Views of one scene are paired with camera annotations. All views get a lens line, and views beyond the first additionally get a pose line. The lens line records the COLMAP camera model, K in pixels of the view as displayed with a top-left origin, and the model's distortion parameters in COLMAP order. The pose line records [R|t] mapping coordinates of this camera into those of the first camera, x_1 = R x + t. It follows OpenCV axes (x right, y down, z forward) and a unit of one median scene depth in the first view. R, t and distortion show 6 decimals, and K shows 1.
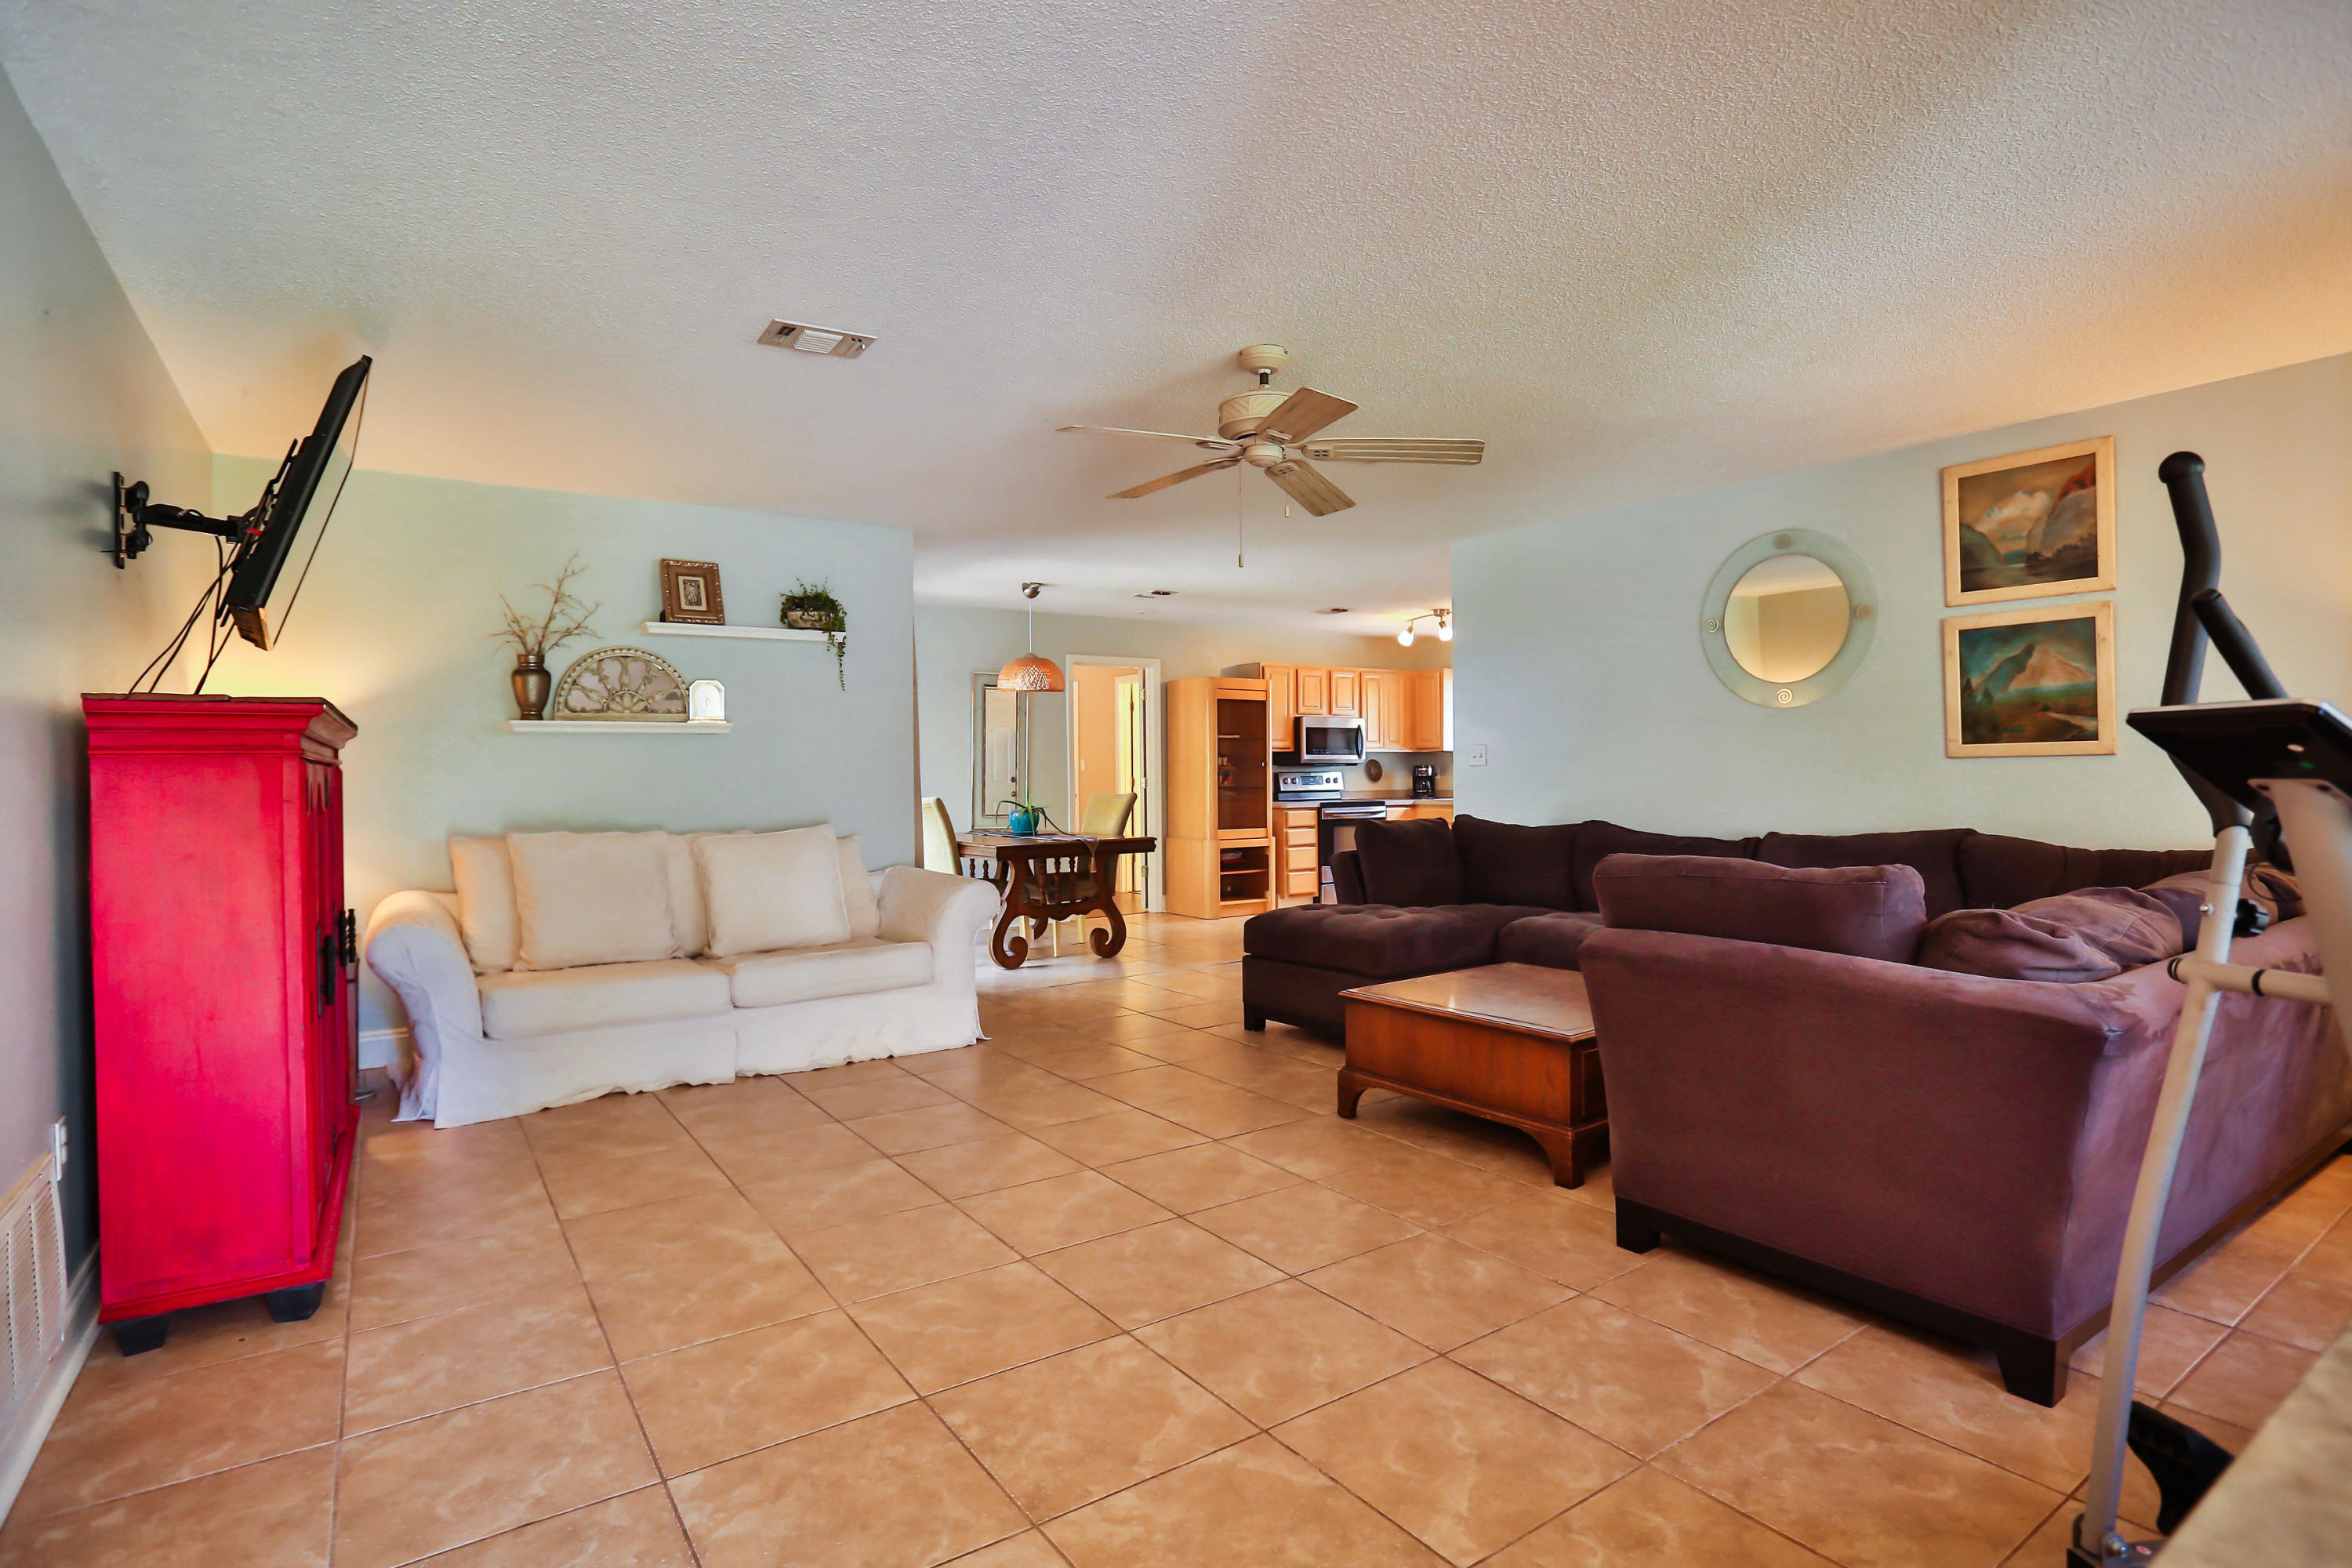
lens RADIAL K [[1167.5, 0, 1174.0], [0, 1167.5, 776.3], [0, 0, 1]] dist [-0.014961, 0.001115]
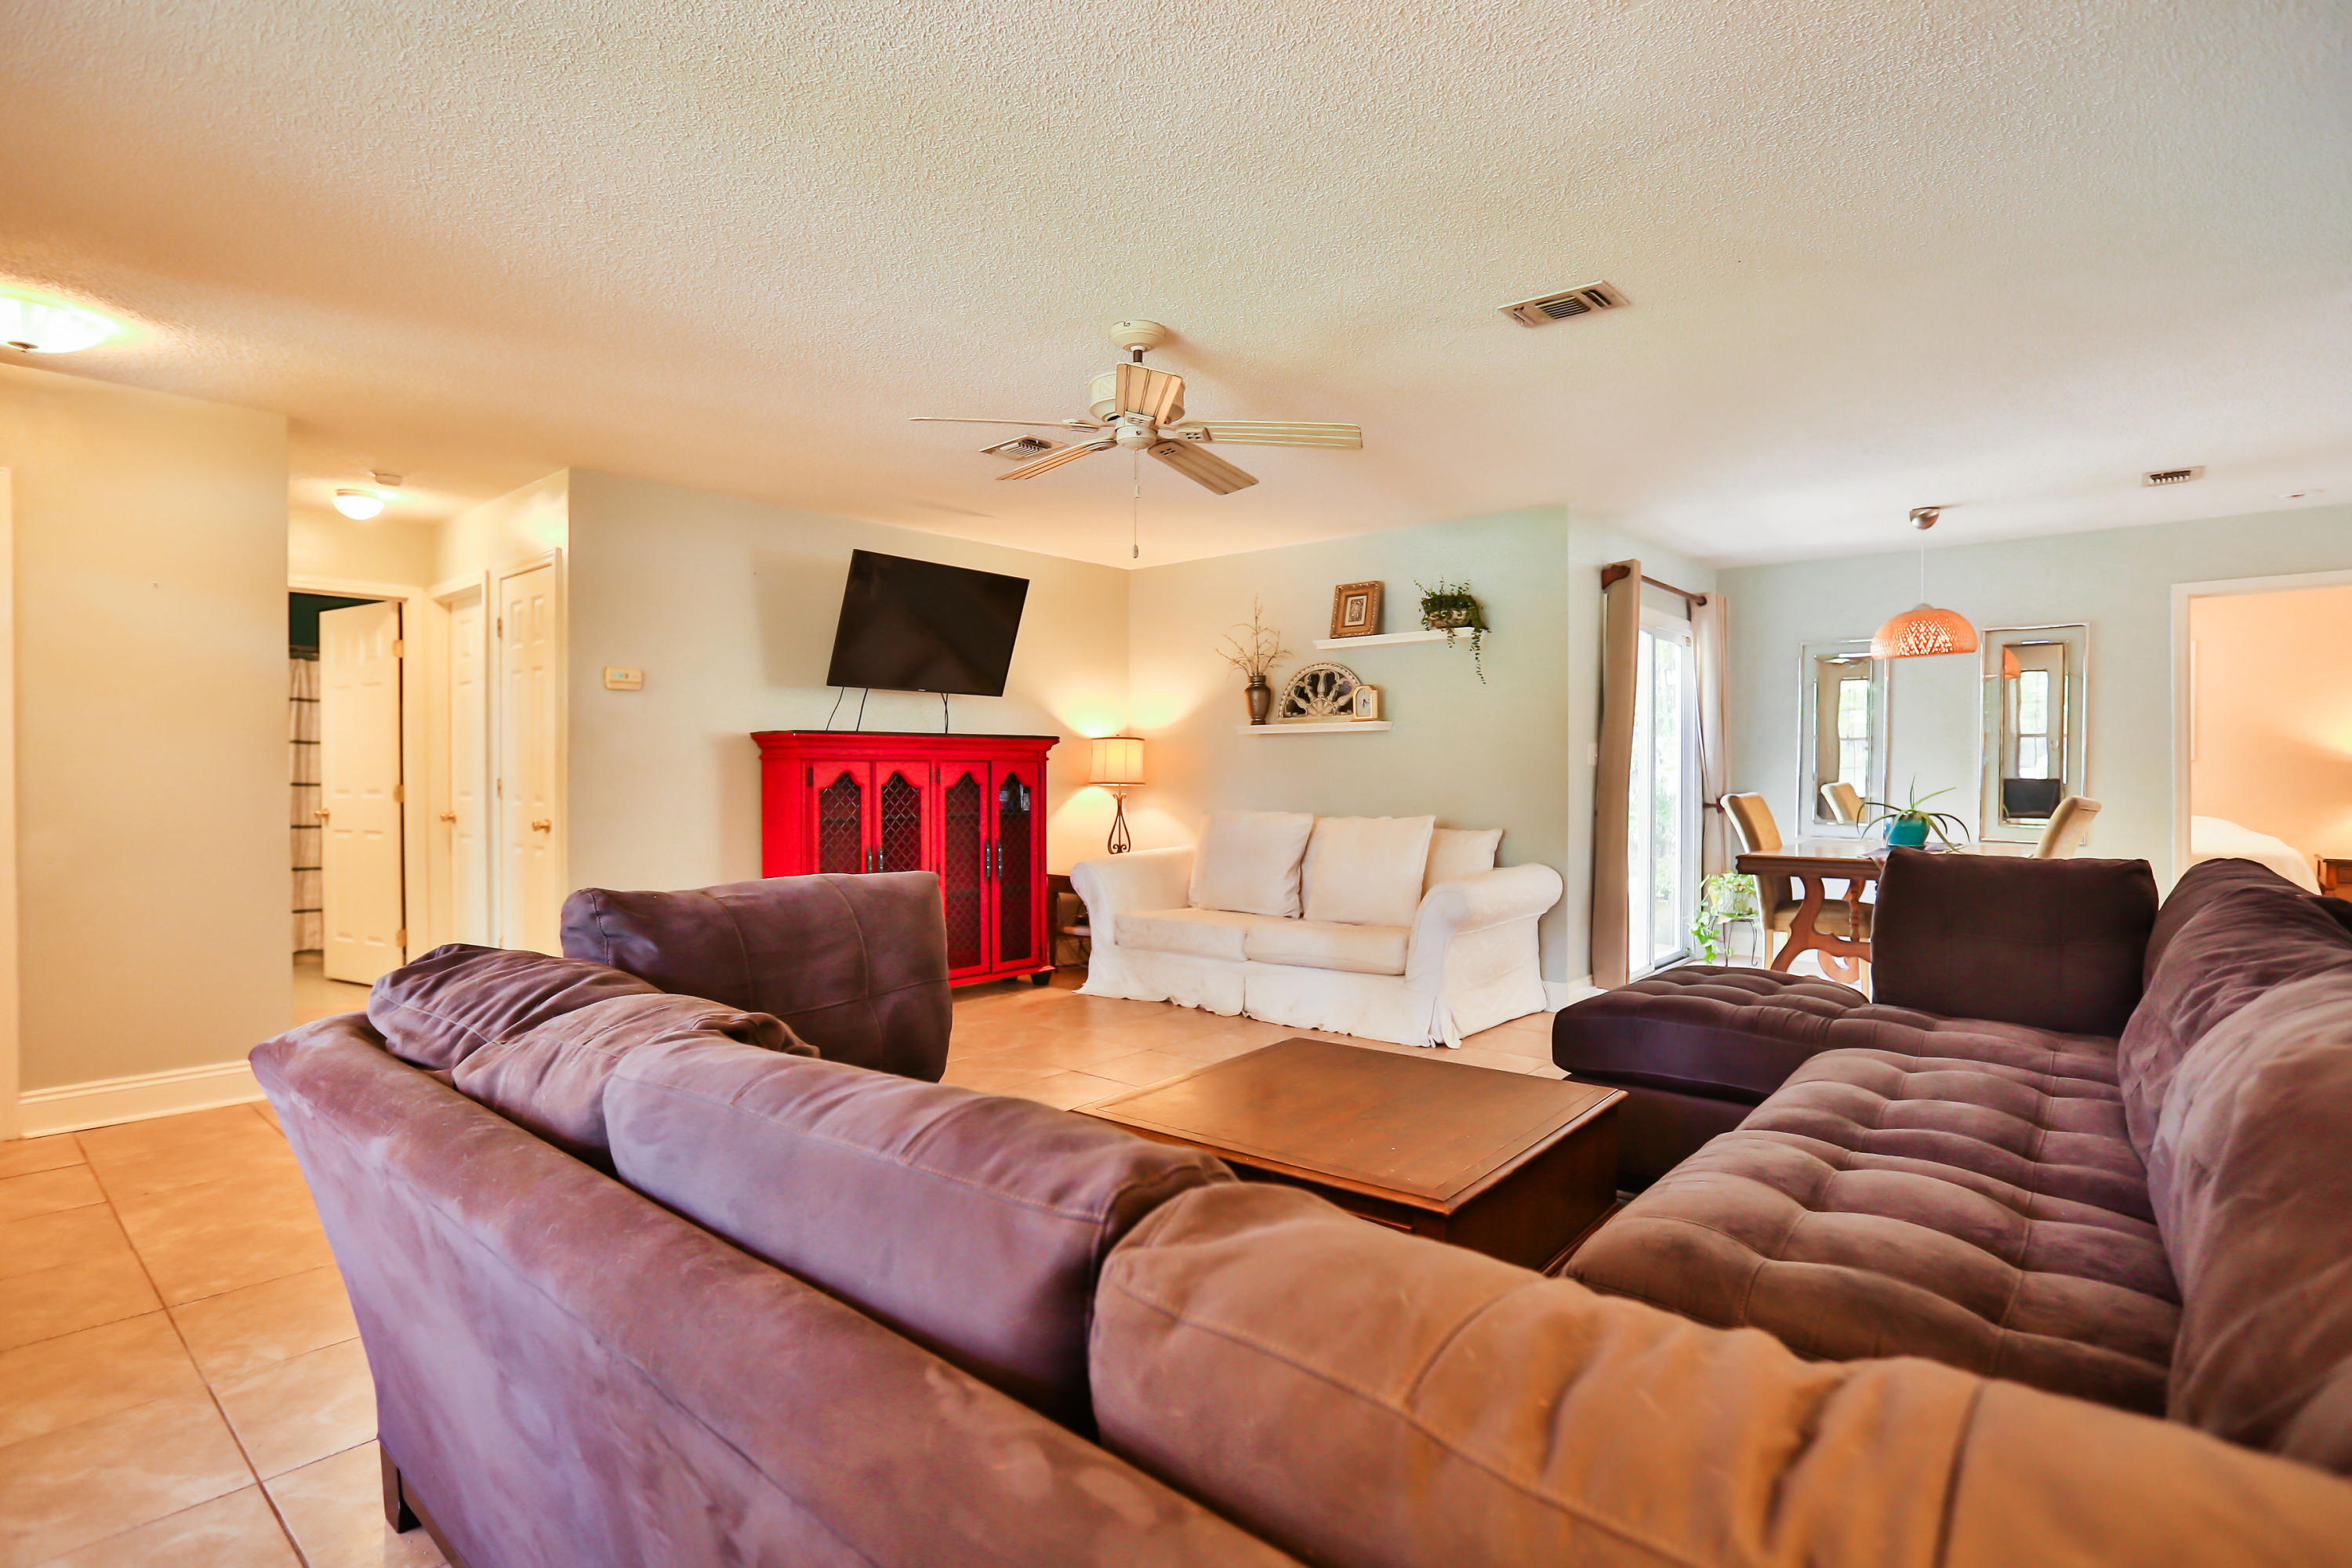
lens RADIAL K [[1167.5, 0, 1176.4], [0, 1167.5, 780.2], [0, 0, 1]] dist [-0.014961, 0.001115]
pose [[0.269022, 0.017408, -0.962977, 0.363394], [-0.003800, 0.999848, 0.017012, -0.003789], [0.963126, -0.000917, 0.269048, 0.278991]]
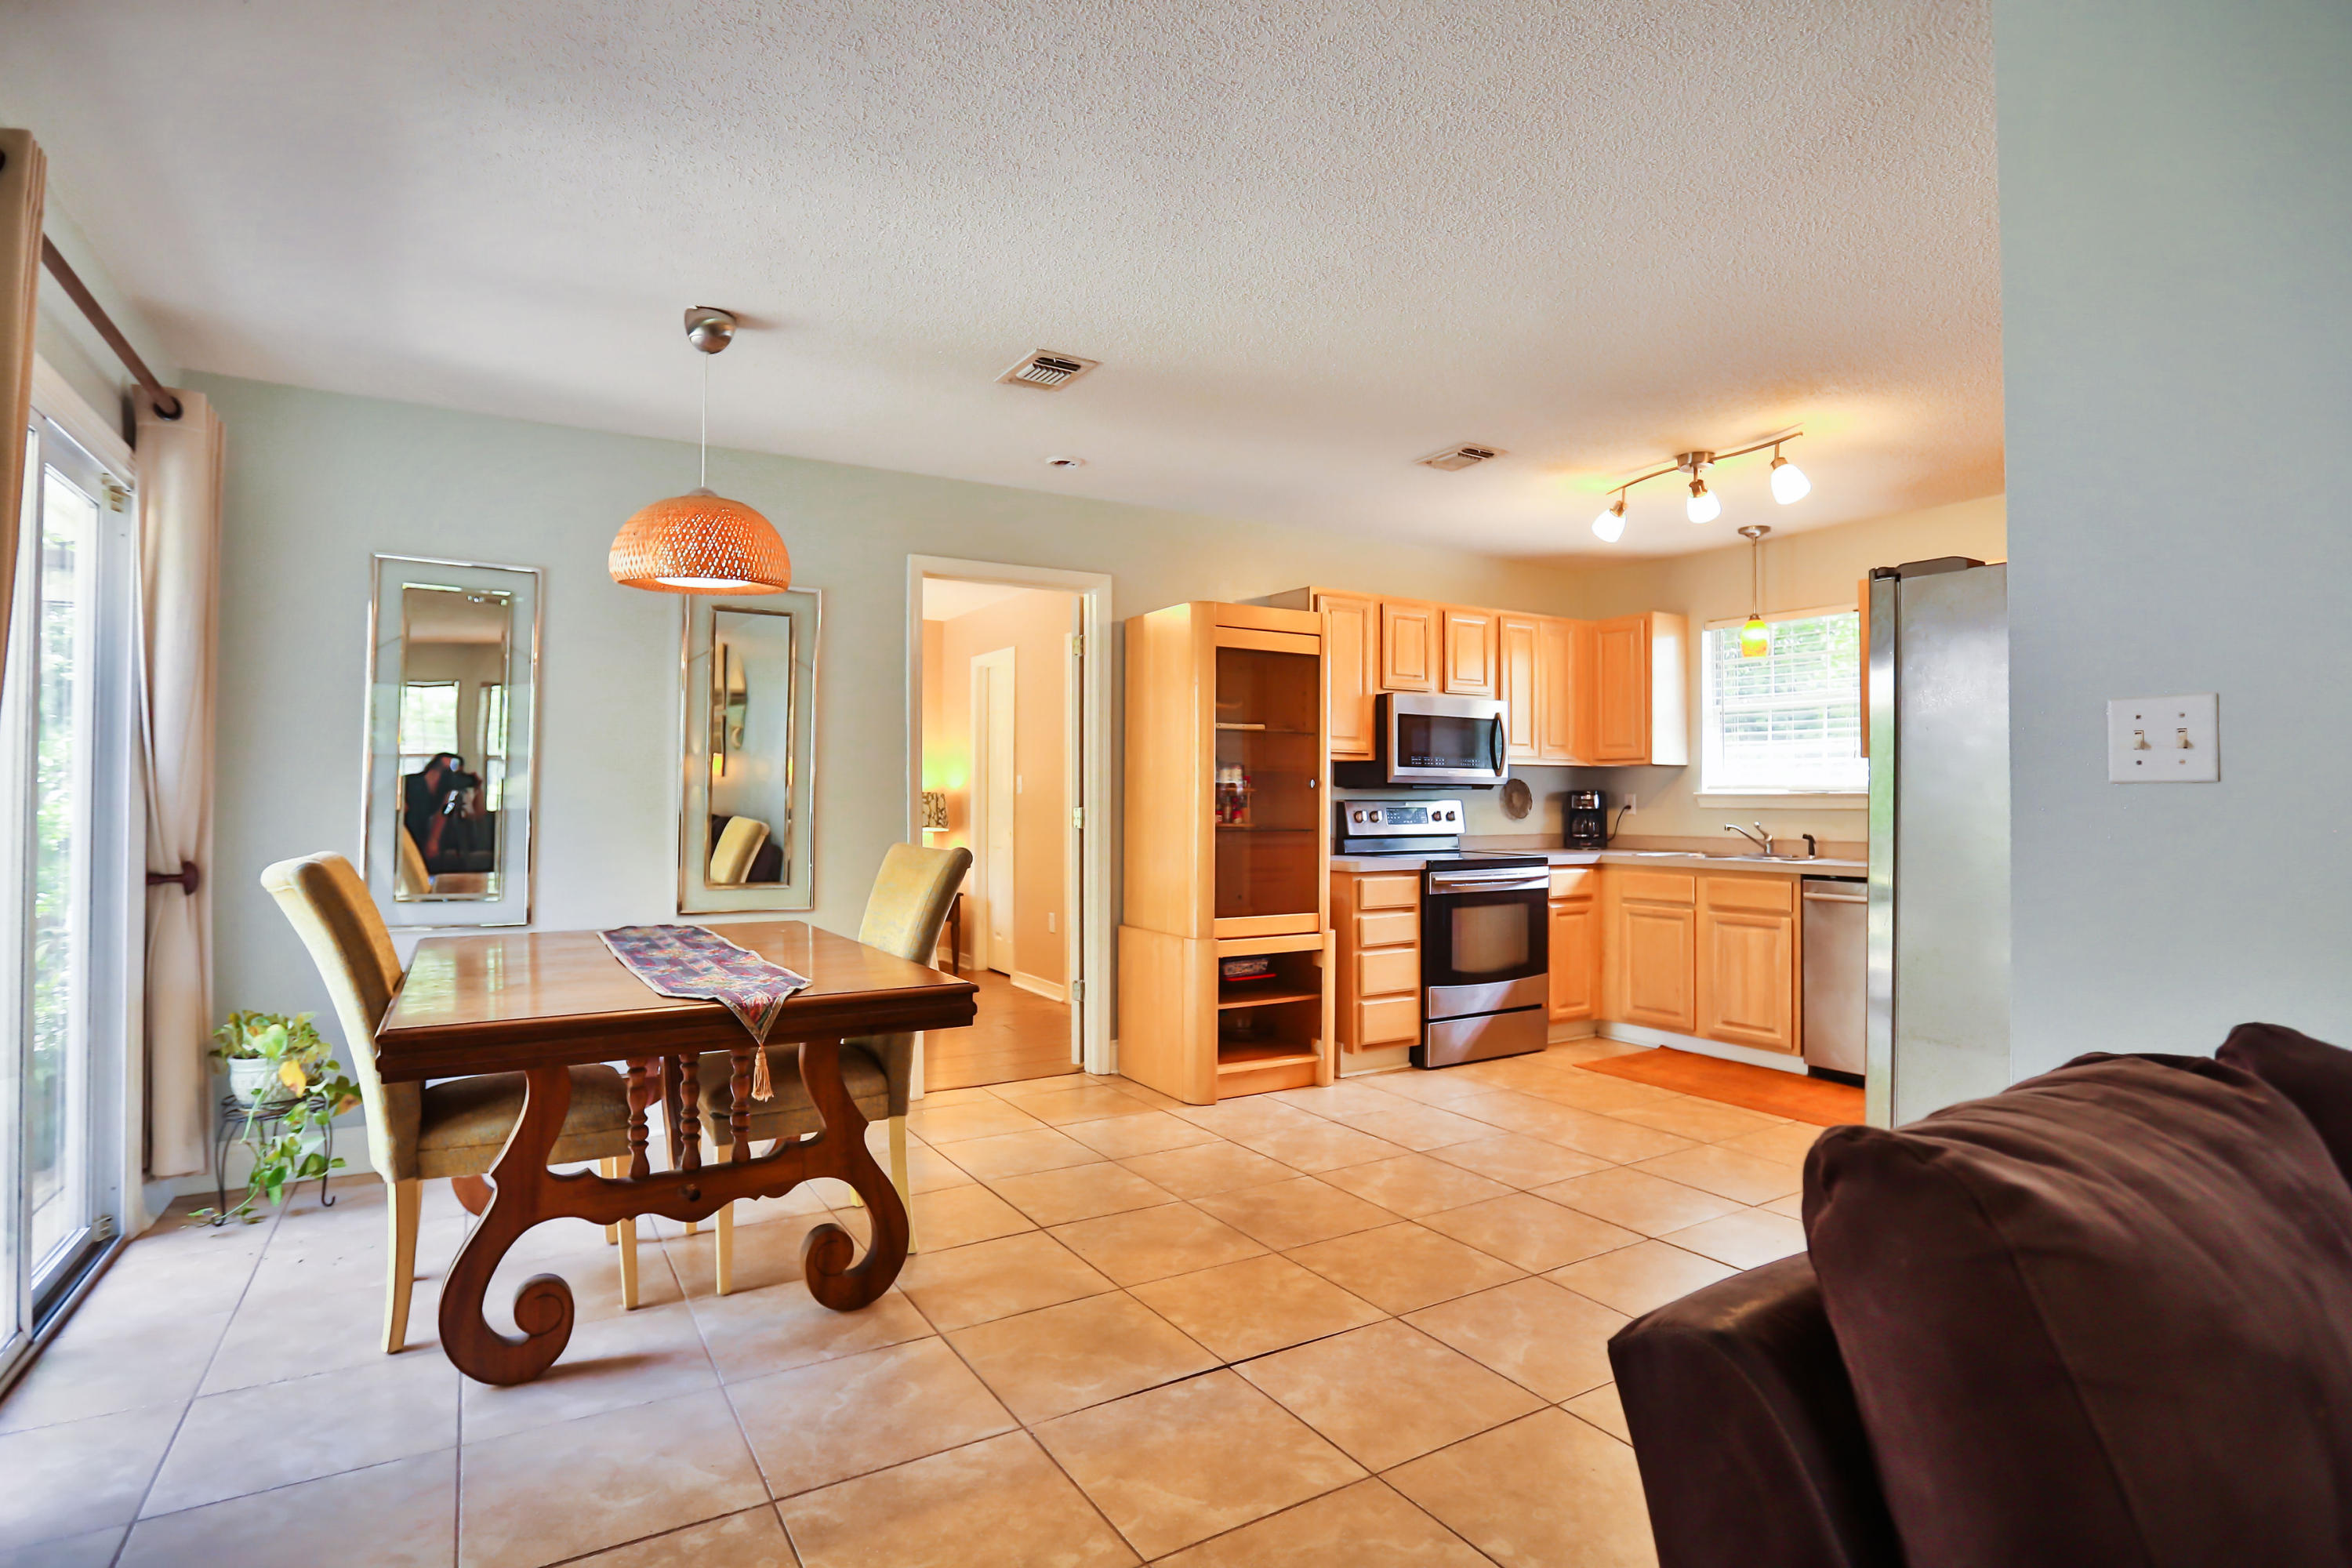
lens RADIAL K [[1167.5, 0, 1180.6], [0, 1167.5, 776.0], [0, 0, 1]] dist [-0.014961, 0.001115]
pose [[0.998203, 0.010973, -0.058902, 0.049115], [-0.012231, 0.999704, -0.021044, -0.002327], [0.058653, 0.021726, 0.998042, 0.493601]]
